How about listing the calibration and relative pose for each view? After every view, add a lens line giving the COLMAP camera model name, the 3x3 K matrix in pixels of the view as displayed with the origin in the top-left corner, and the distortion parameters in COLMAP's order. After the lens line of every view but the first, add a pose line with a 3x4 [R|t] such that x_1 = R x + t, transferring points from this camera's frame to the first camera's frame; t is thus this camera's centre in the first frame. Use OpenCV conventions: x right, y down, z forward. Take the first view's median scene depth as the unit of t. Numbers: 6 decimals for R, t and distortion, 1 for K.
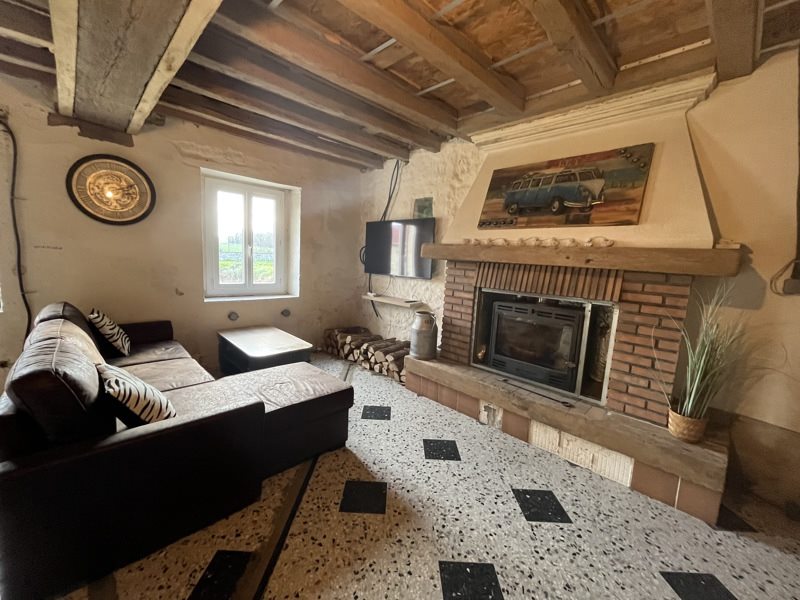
lens RADIAL K [[323.1, 0, 398.5], [0, 323.1, 297.7], [0, 0, 1]] dist [-0.002979, -0.000003]
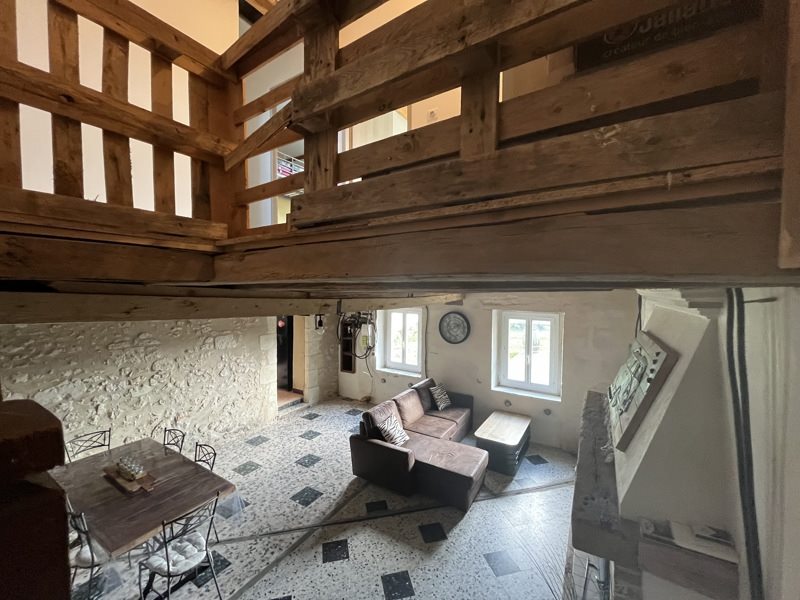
lens RADIAL K [[323.1, 0, 397.5], [0, 323.1, 299.5], [0, 0, 1]] dist [-0.002979, -0.000003]
pose [[0.238601, -0.015250, -0.970998, 1.449627], [-0.103228, 0.993813, -0.040974, -0.539071], [0.965616, 0.110011, 0.235551, 0.191315]]
